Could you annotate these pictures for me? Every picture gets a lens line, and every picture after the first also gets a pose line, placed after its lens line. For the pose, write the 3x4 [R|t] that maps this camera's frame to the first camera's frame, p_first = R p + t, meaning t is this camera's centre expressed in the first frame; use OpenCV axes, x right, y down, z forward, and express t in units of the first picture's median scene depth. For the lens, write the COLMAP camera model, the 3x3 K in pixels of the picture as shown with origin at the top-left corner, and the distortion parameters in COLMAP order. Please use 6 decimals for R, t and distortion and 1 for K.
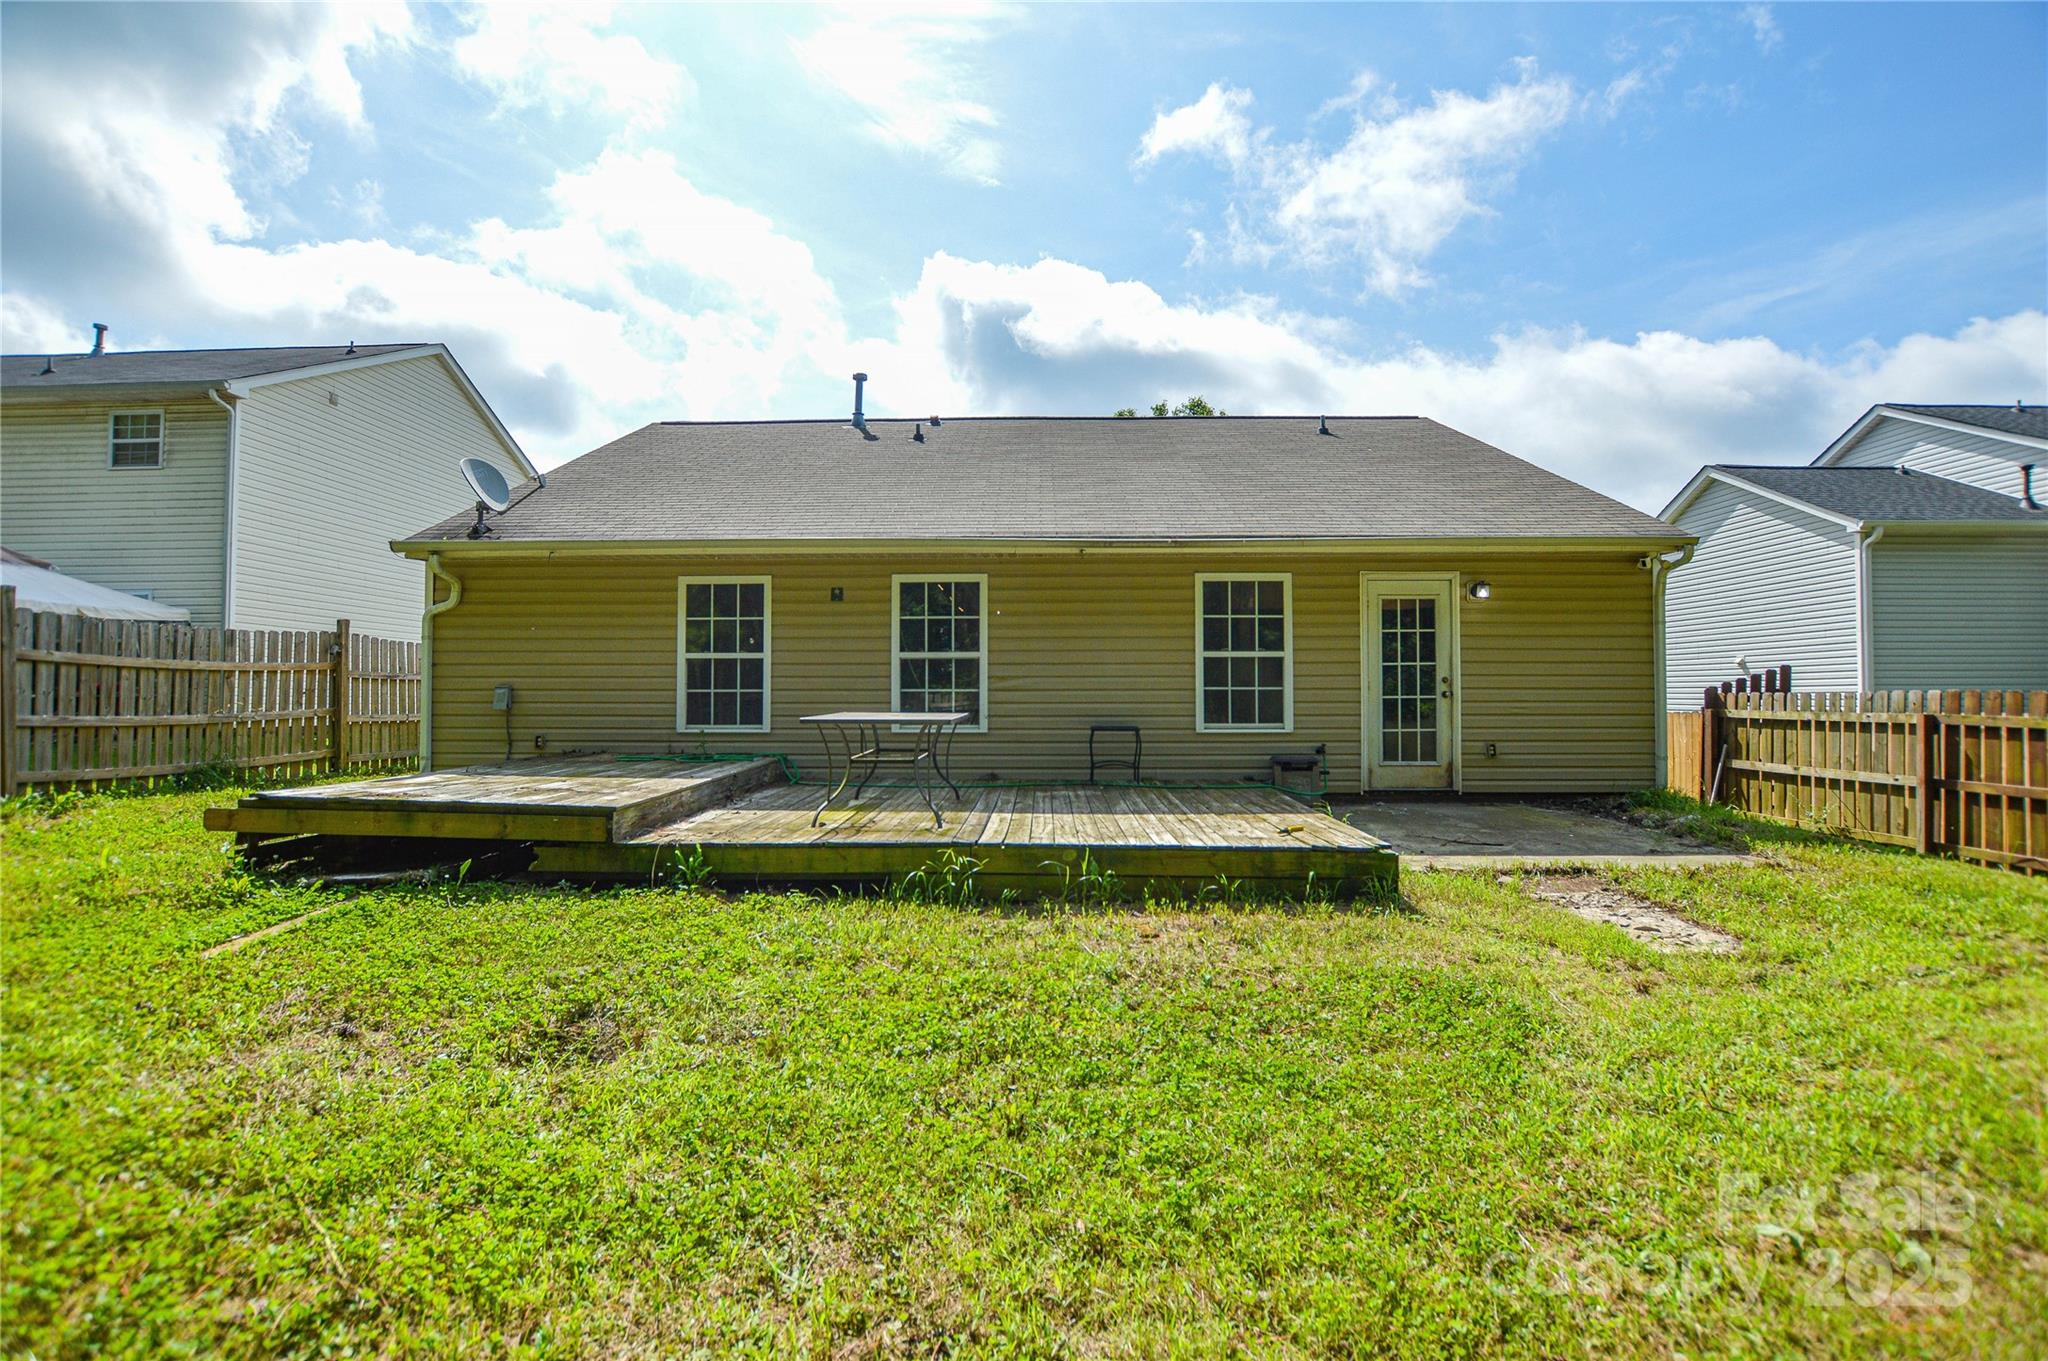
lens RADIAL K [[974.1, 0, 1028.5], [0, 974.1, 691.4], [0, 0, 1]] dist [-0.026280, -0.000945]
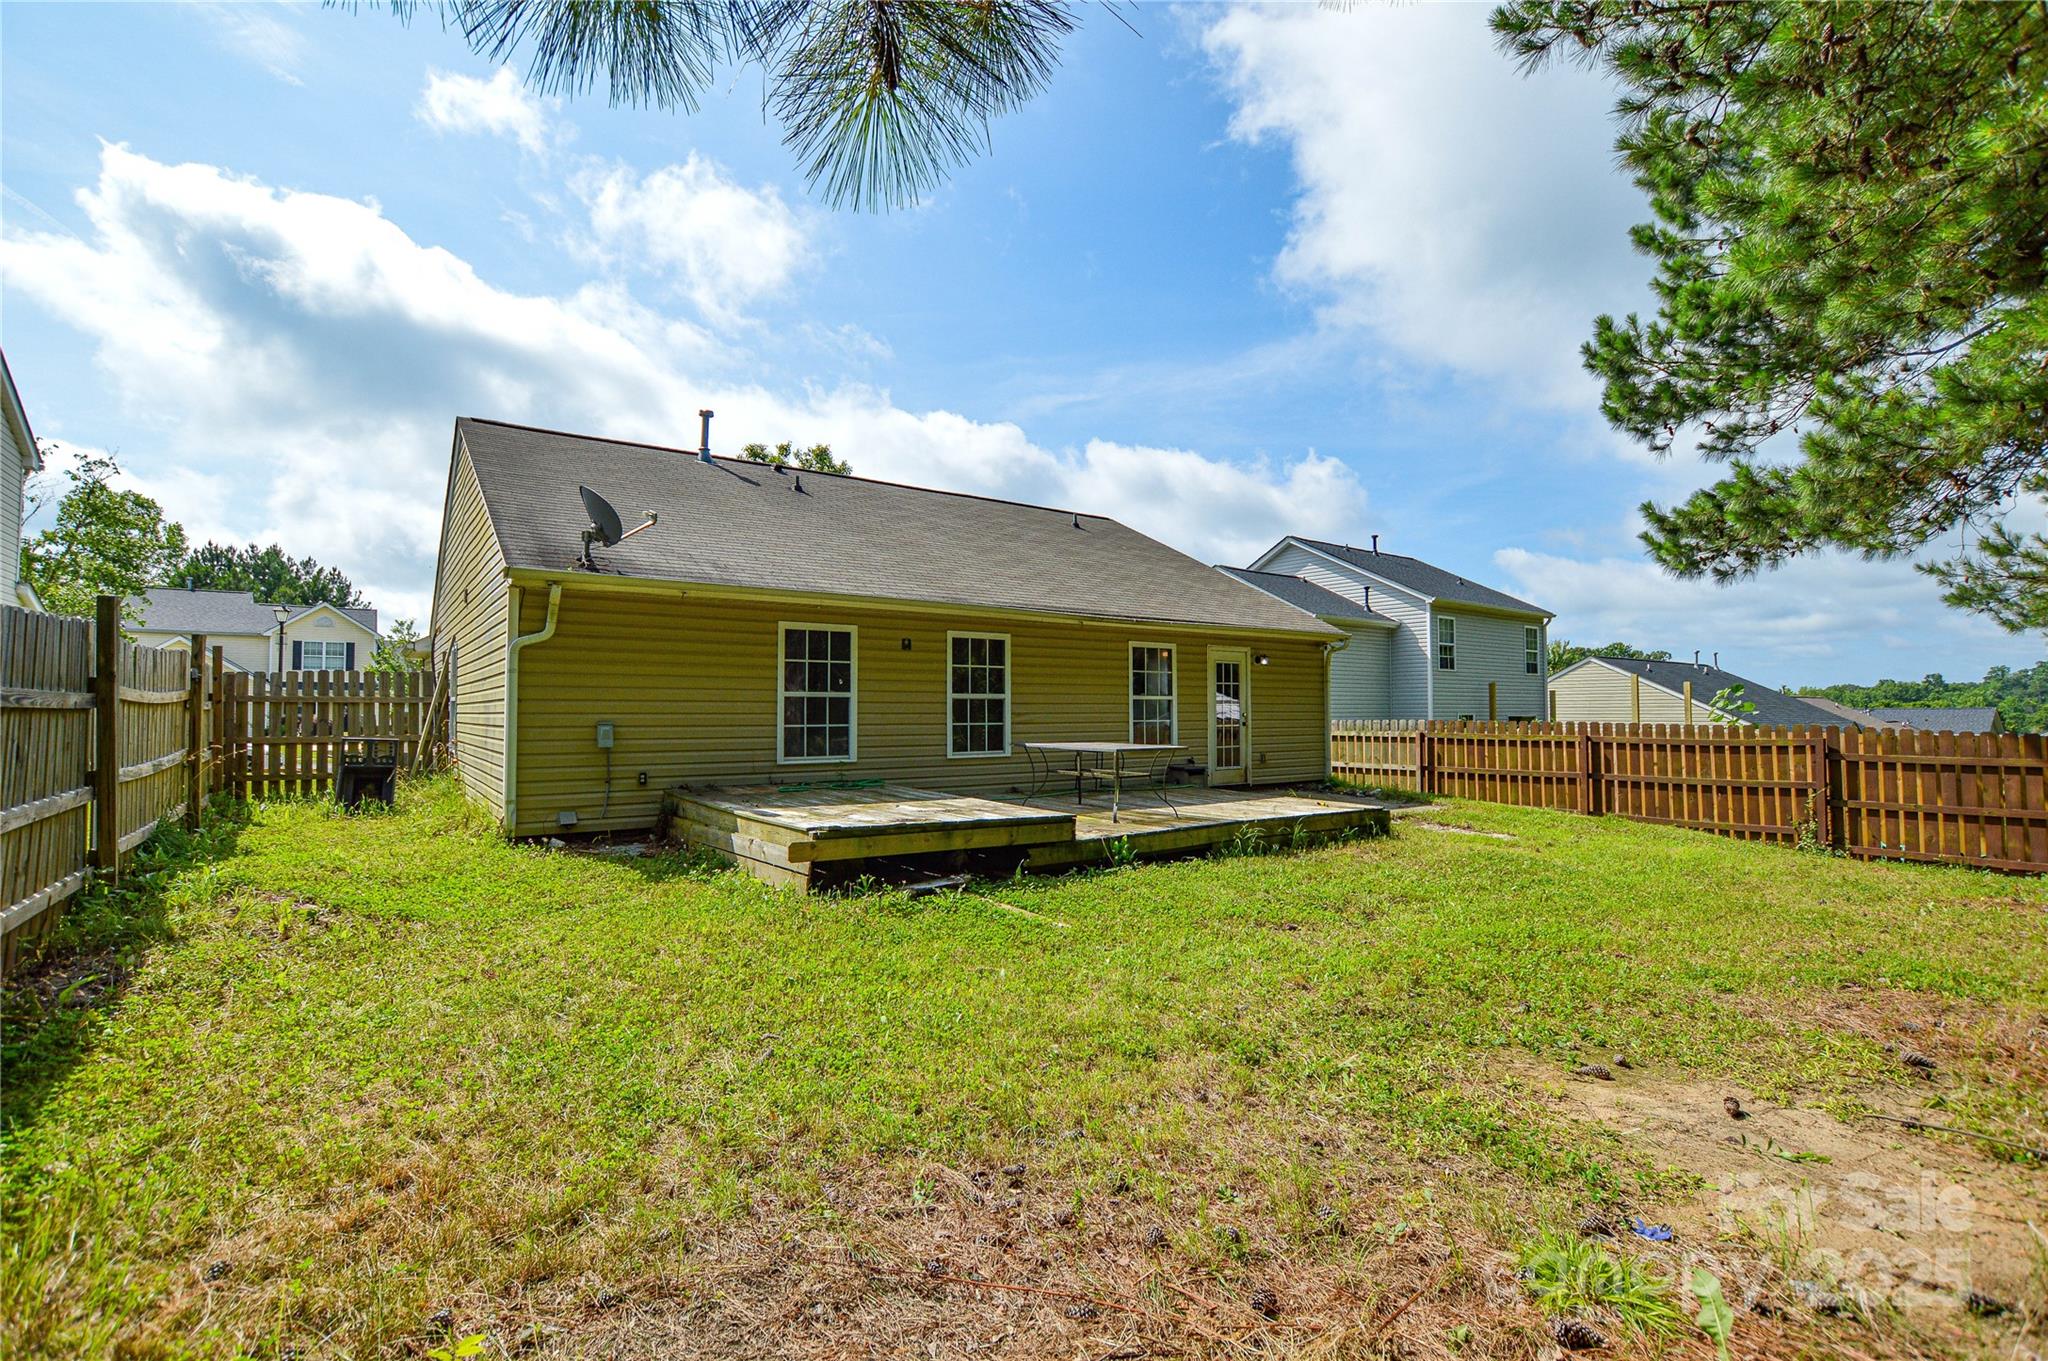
lens RADIAL K [[916.3, 0, 1019.7], [0, 916.3, 691.5], [0, 0, 1]] dist [-0.032043, 0.002817]
pose [[0.800755, 0.013330, 0.598844, -0.761911], [0.011029, 0.999255, -0.036991, 0.001265], [-0.598891, 0.036226, 0.800011, 0.015616]]
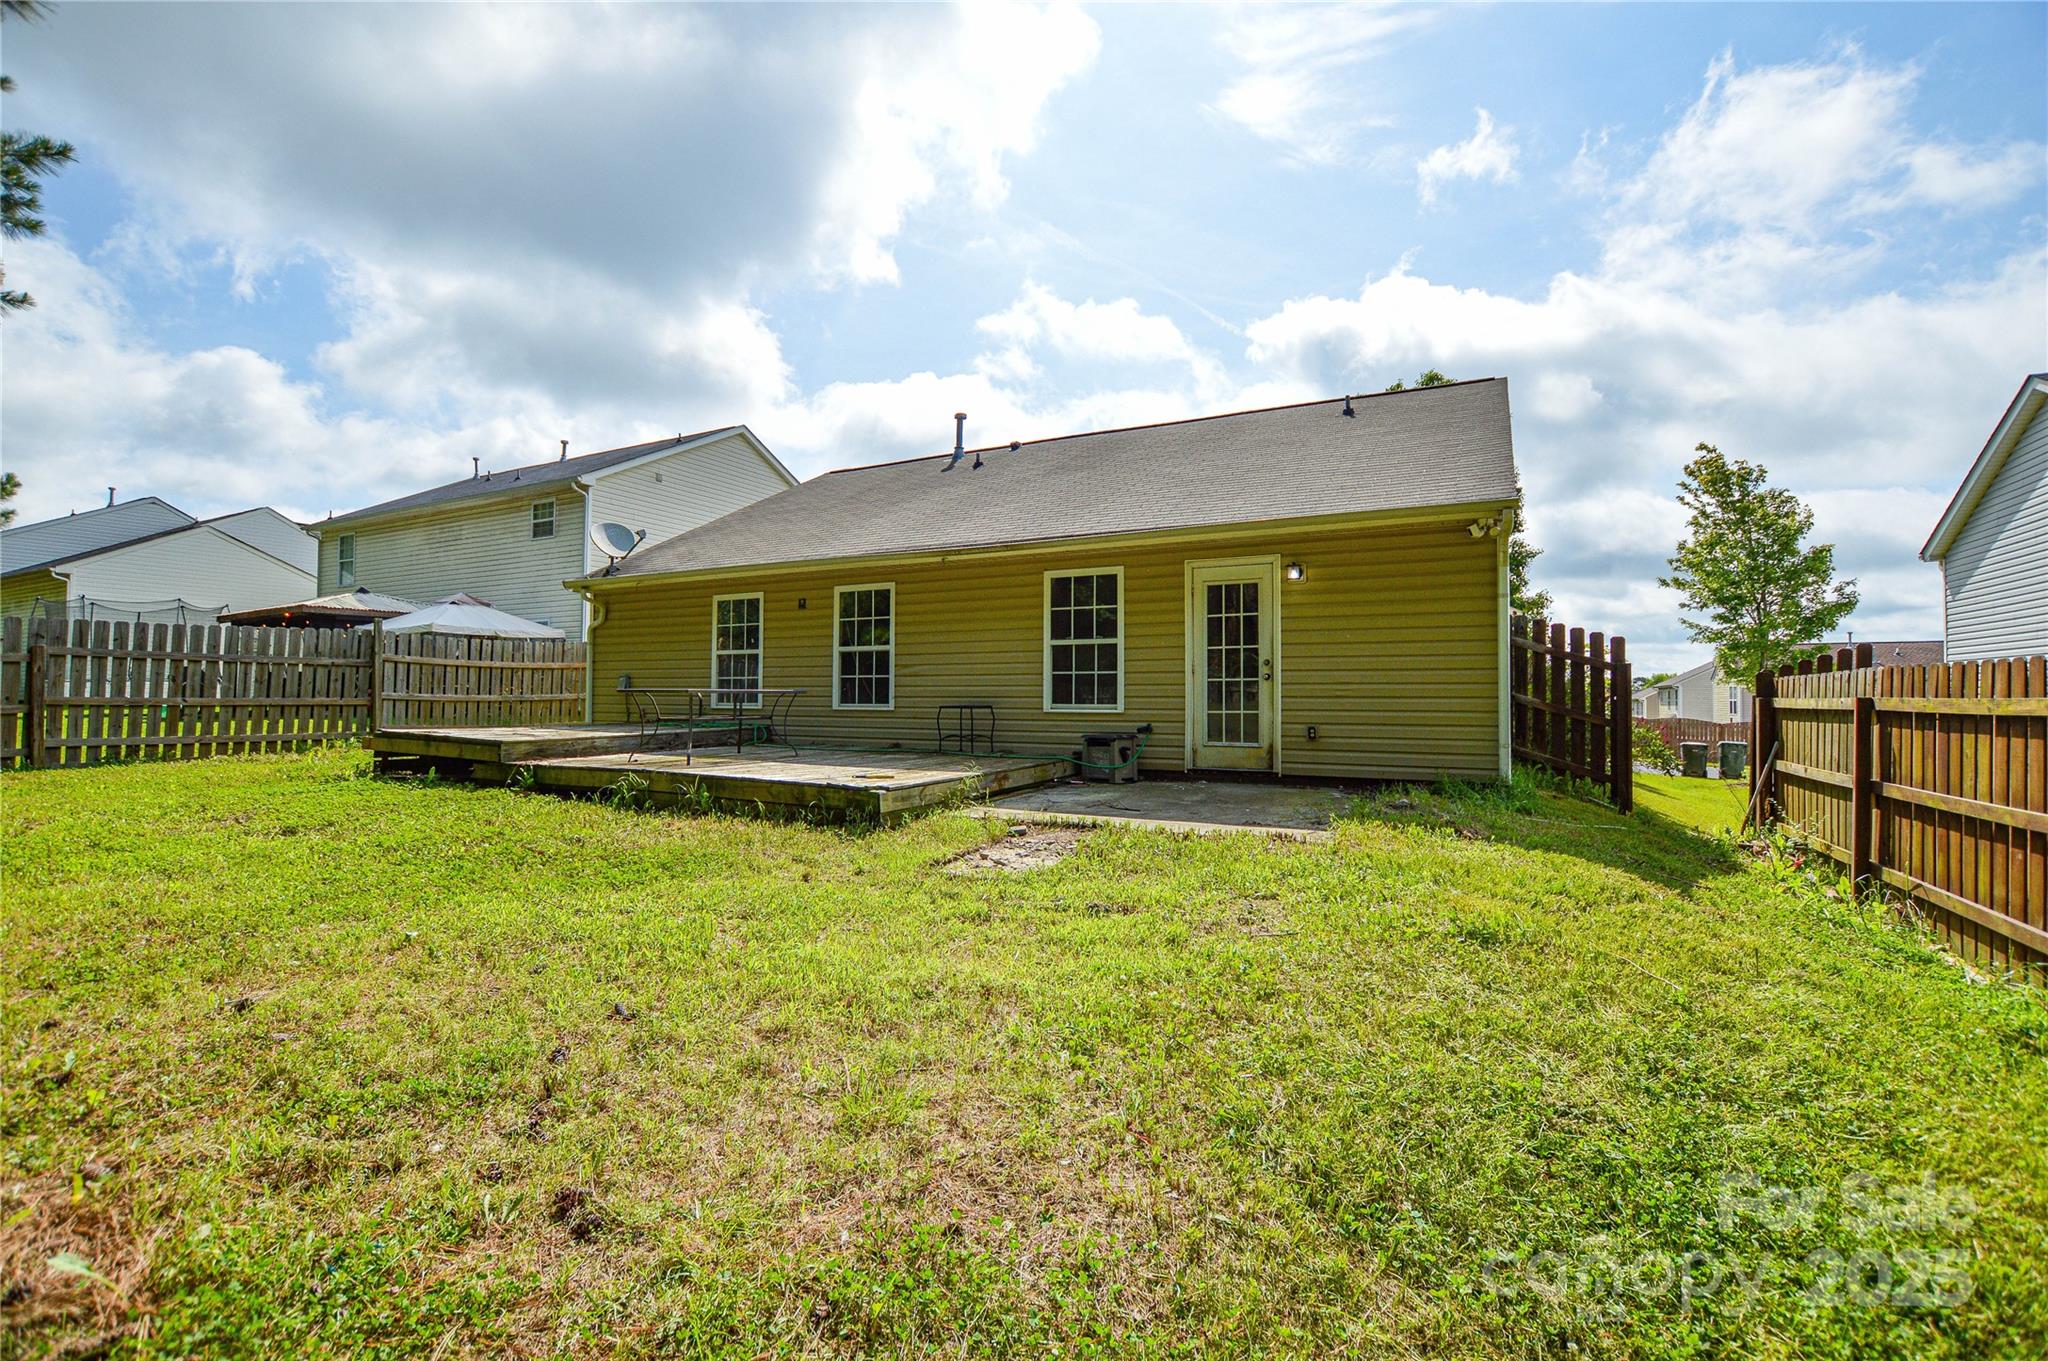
lens RADIAL K [[916.3, 0, 1025.2], [0, 916.3, 667.3], [0, 0, 1]] dist [-0.032043, 0.002817]
pose [[0.887156, -0.011530, -0.461326, 0.643370], [0.009674, 0.999933, -0.006388, -0.002943], [0.461368, 0.001204, 0.887208, 0.043061]]
